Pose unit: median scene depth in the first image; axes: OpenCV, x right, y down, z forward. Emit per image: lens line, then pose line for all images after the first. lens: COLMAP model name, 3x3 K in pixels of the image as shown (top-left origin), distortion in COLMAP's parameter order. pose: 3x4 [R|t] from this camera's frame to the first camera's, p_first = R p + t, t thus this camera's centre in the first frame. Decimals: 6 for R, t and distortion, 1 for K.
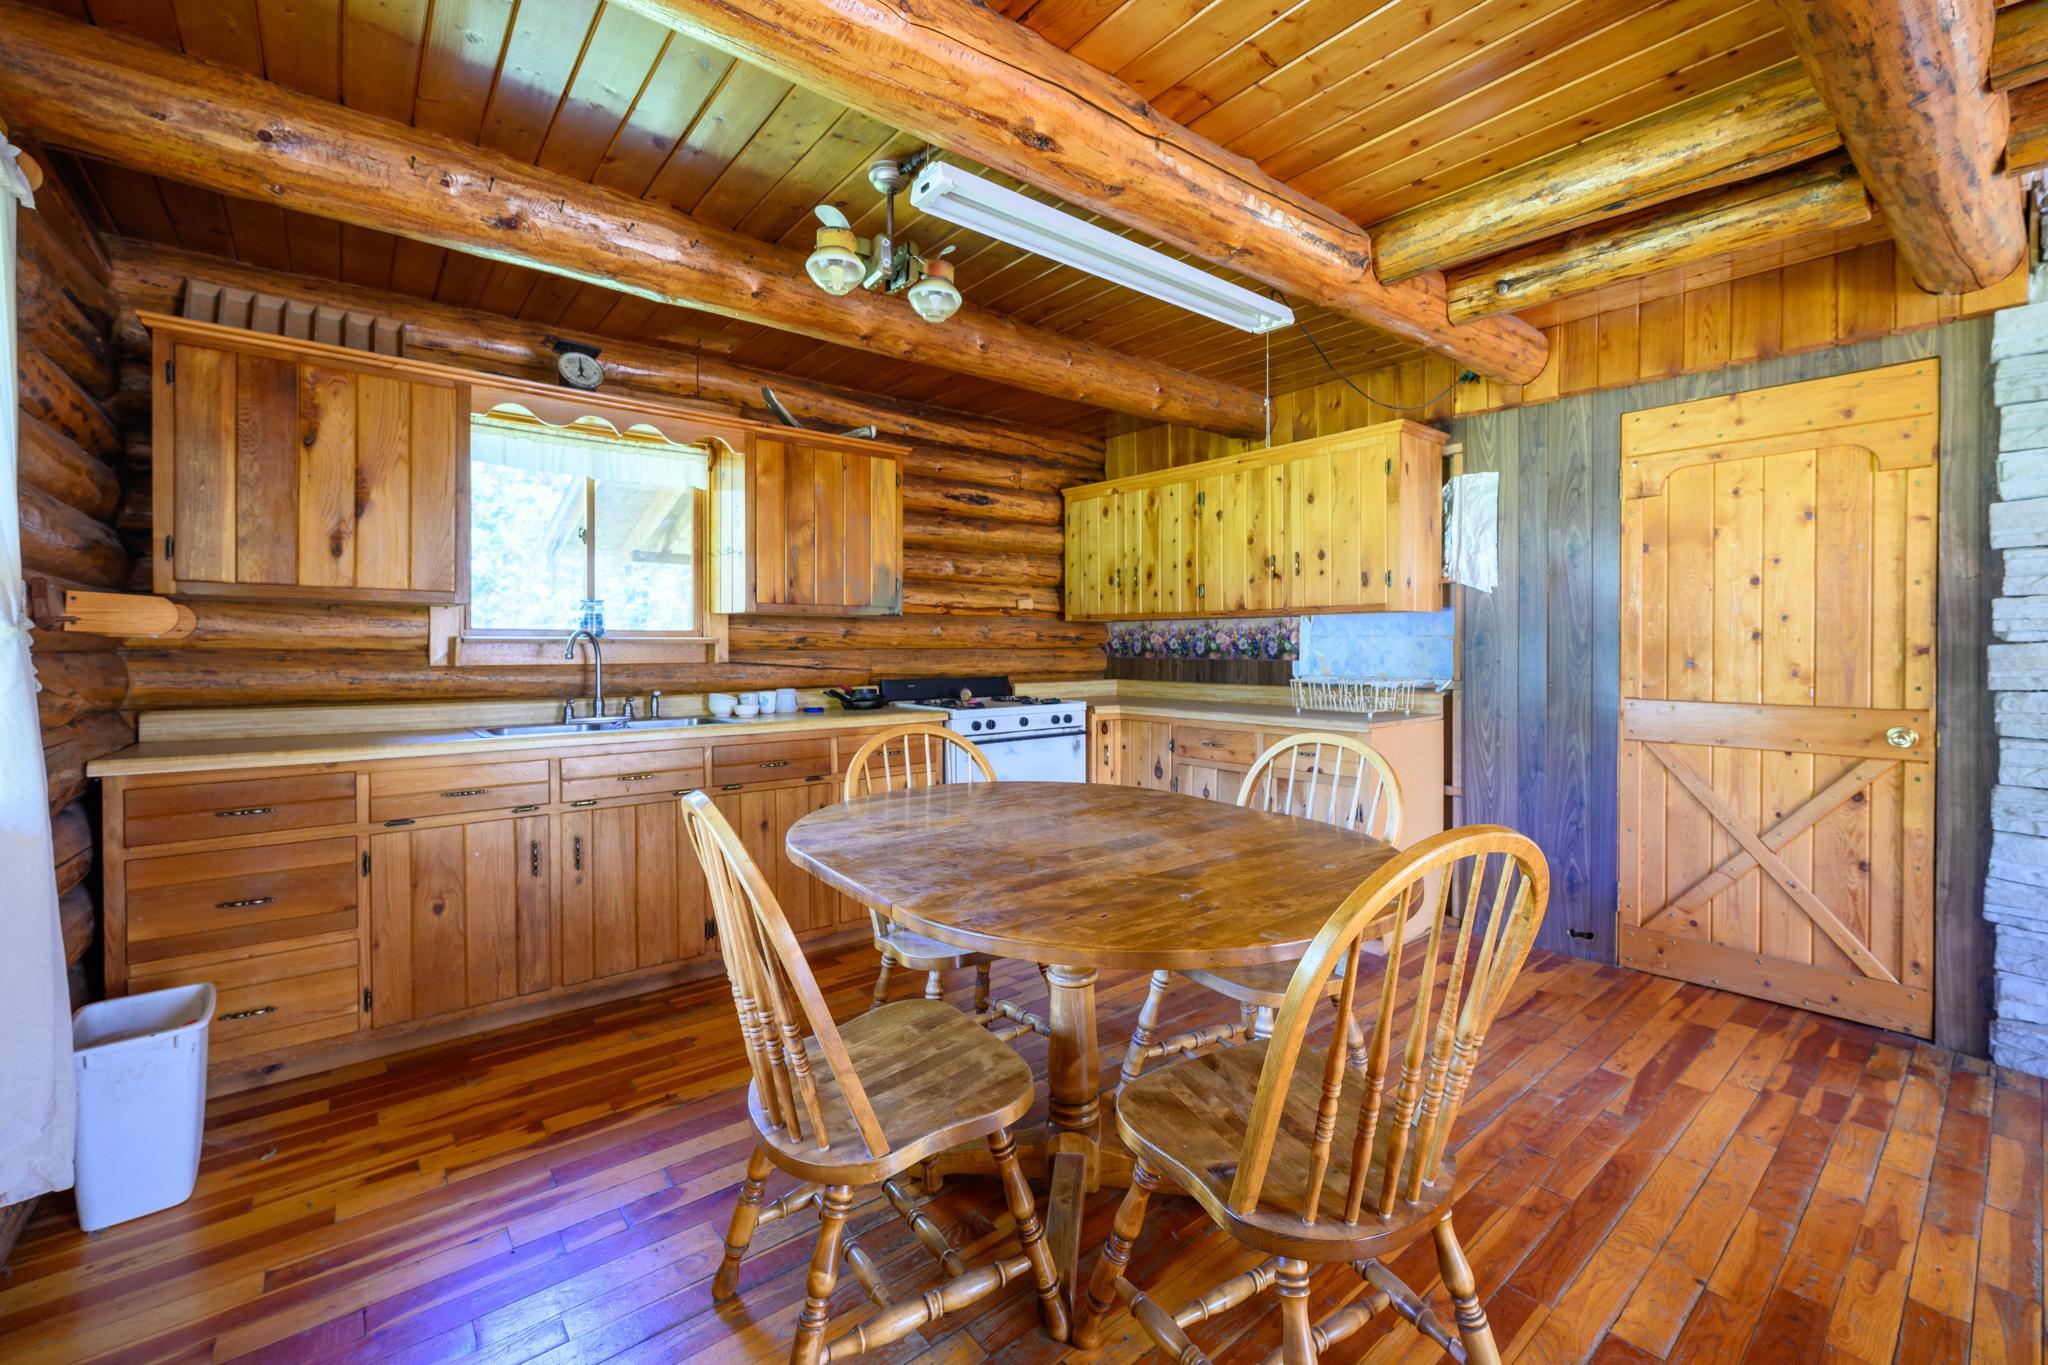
lens RADIAL K [[856.1, 0, 1025.2], [0, 856.1, 649.1], [0, 0, 1]] dist [-0.000189, -0.000154]
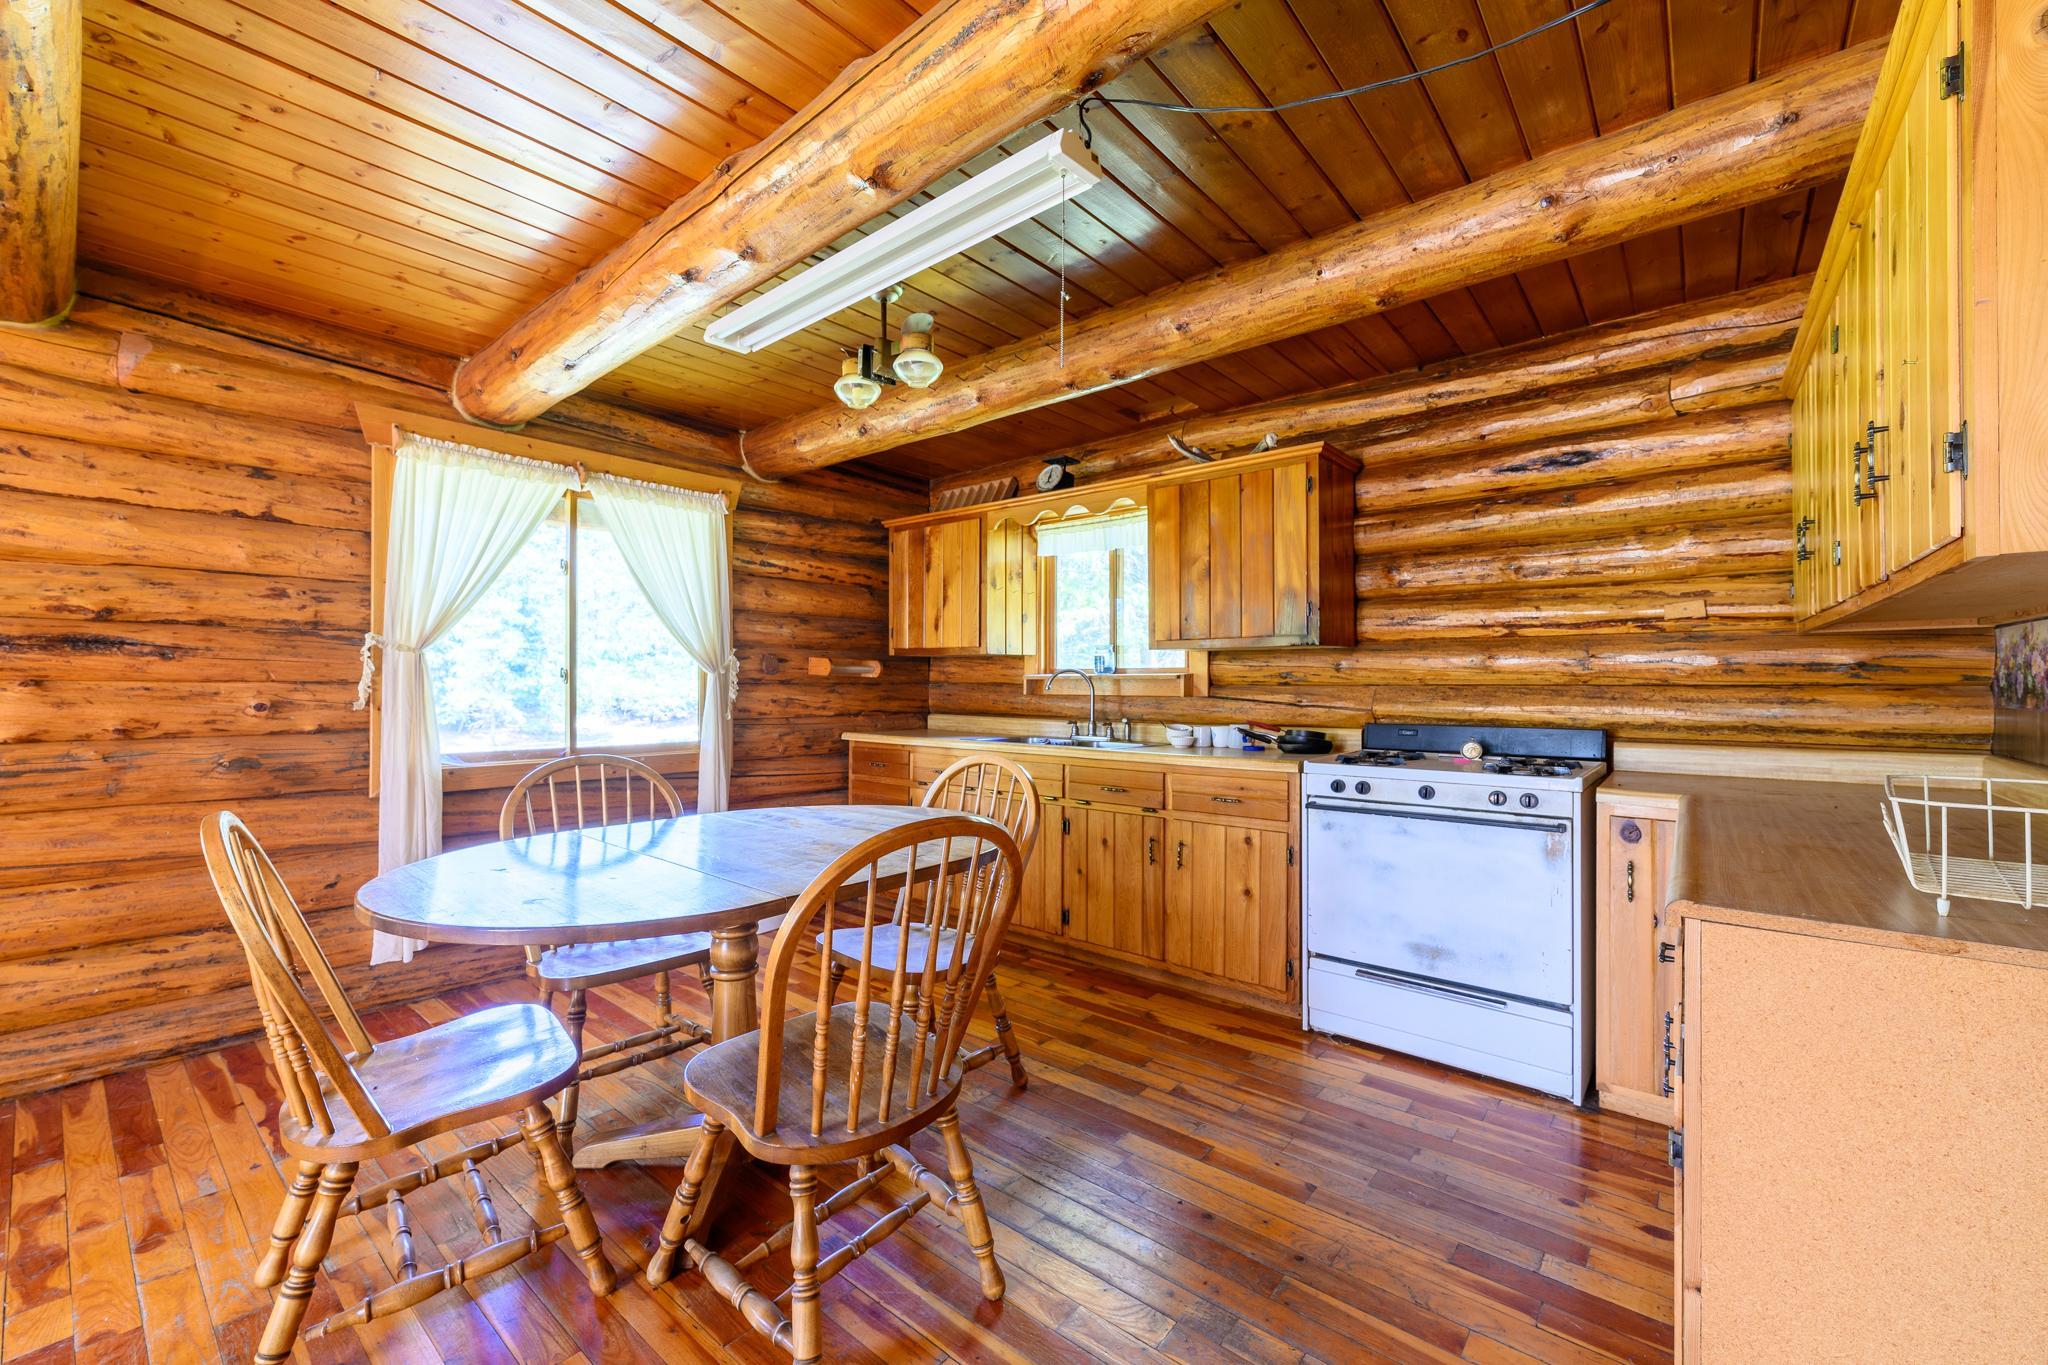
lens RADIAL K [[808.1, 0, 1024.0], [0, 808.1, 682.5], [0, 0, 1]] dist [-0.000061, 0.000007]
pose [[0.193745, 0.001242, -0.981051, 0.635981], [-0.005652, 0.999984, 0.000149, -0.001107], [0.981036, 0.005516, 0.193749, 0.627343]]
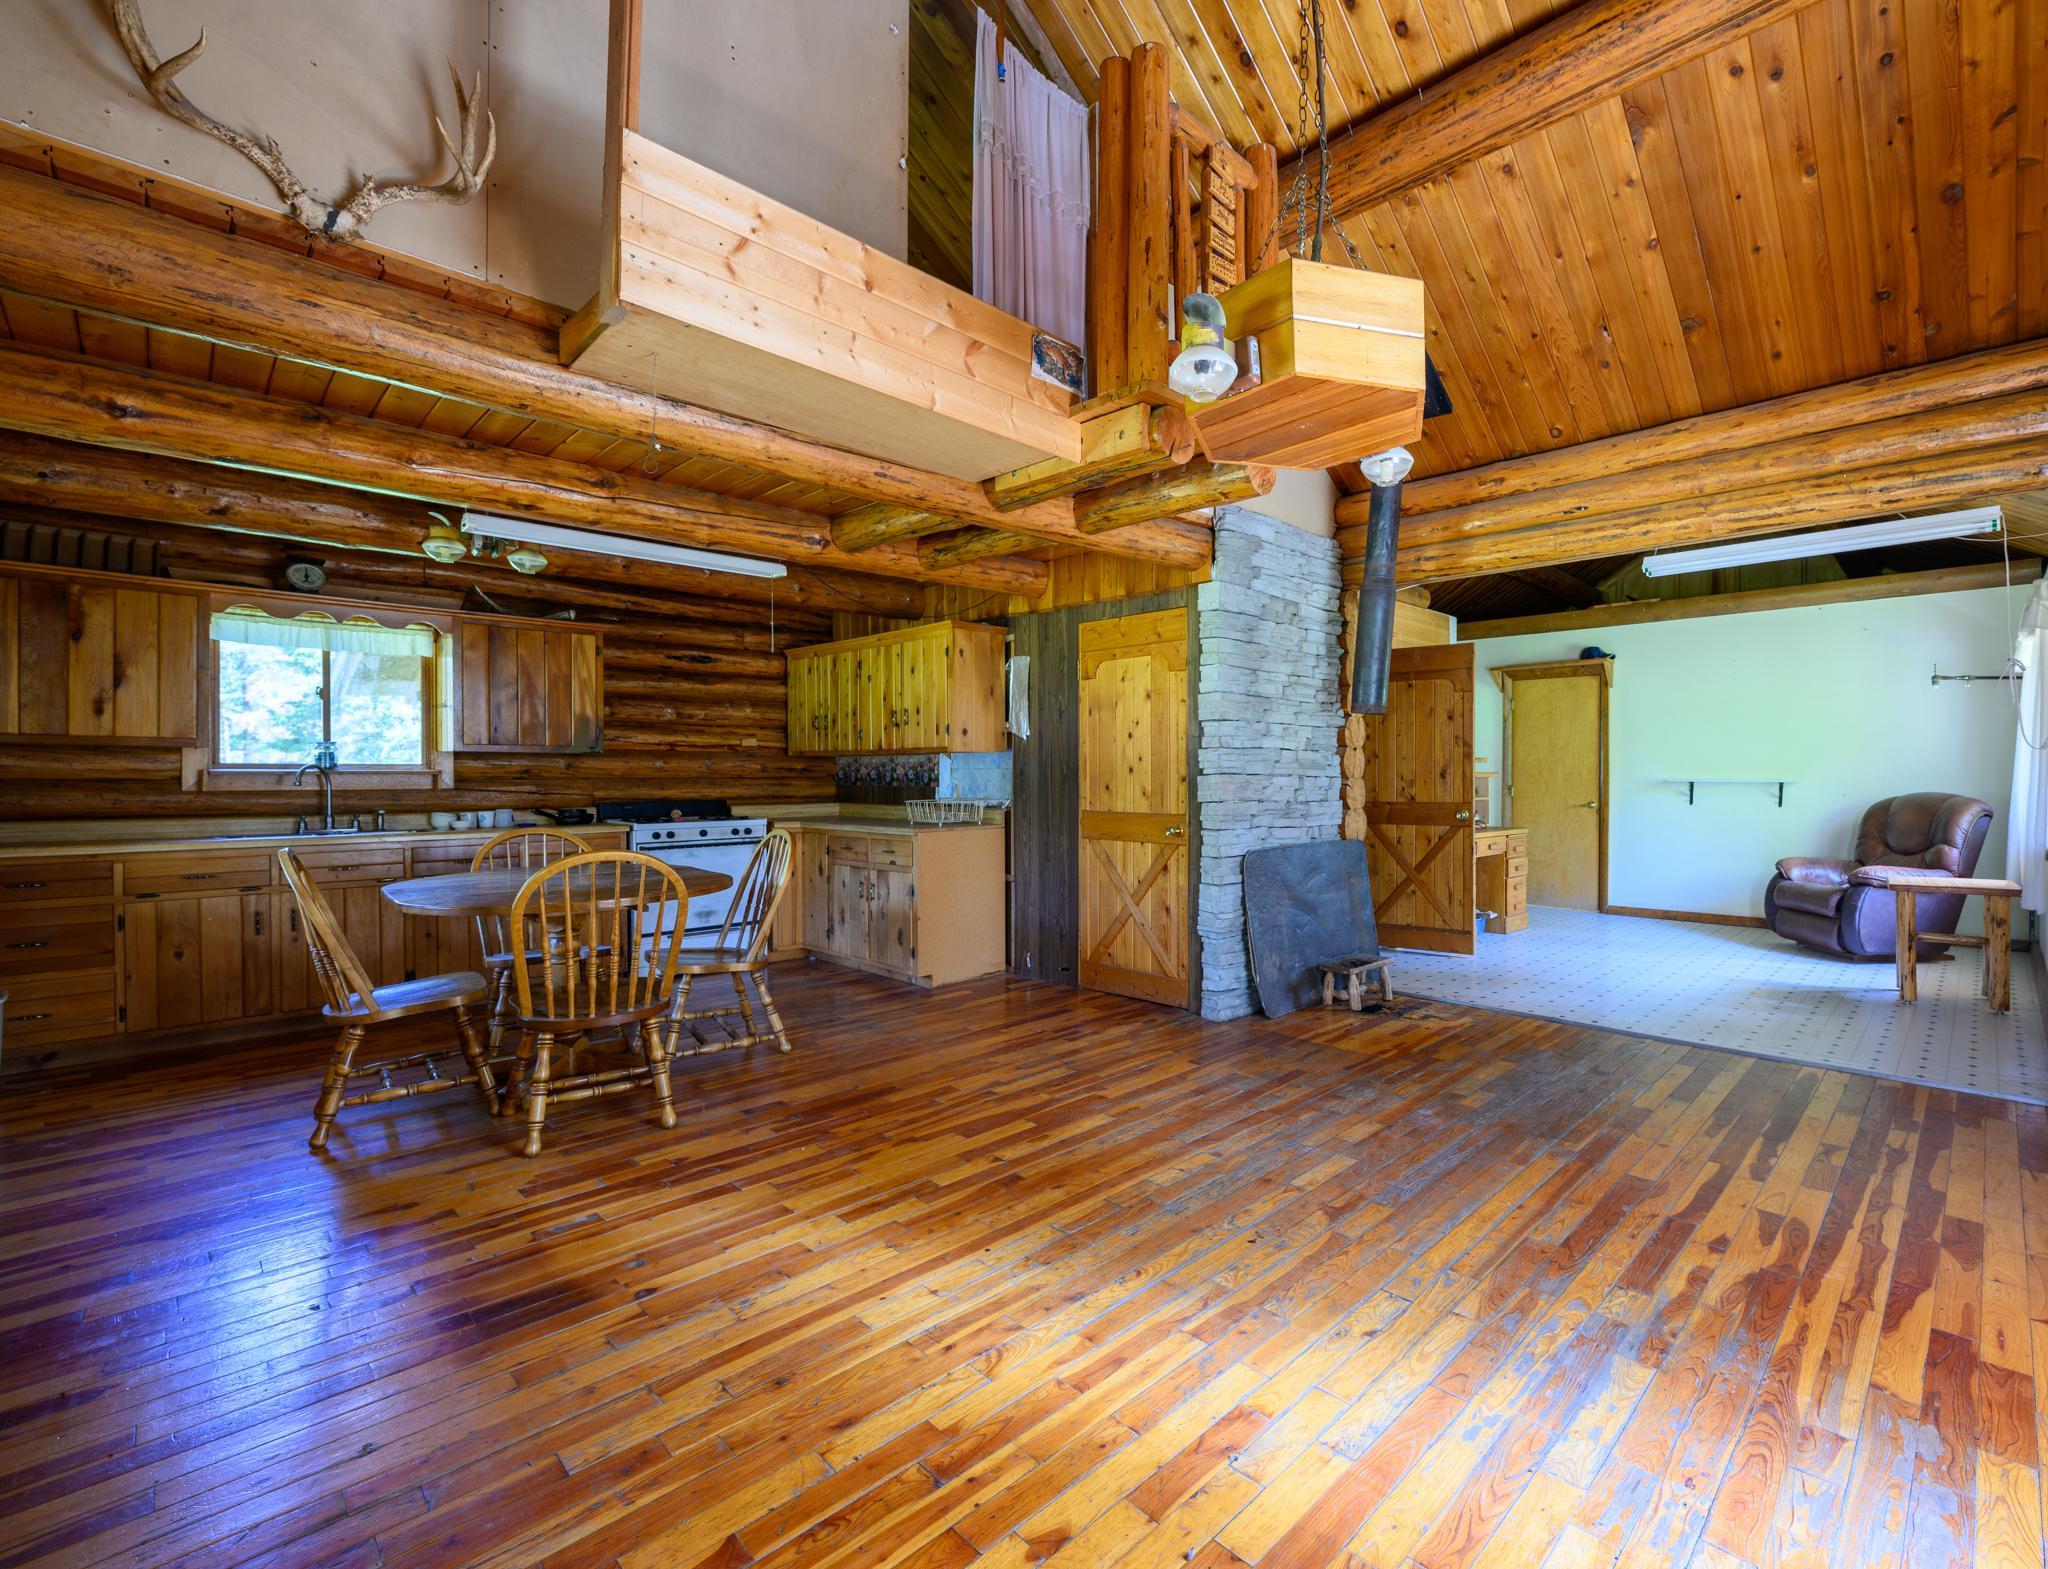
lens RADIAL K [[941.3, 0, 1156.6], [0, 941.3, 779.3], [0, 0, 1]] dist [0.000502, -0.000188]
pose [[0.989152, -0.000677, 0.146892, 0.538021], [0.000506, 0.999999, 0.001205, -0.000279], [-0.146893, -0.001118, 0.989152, -0.616958]]
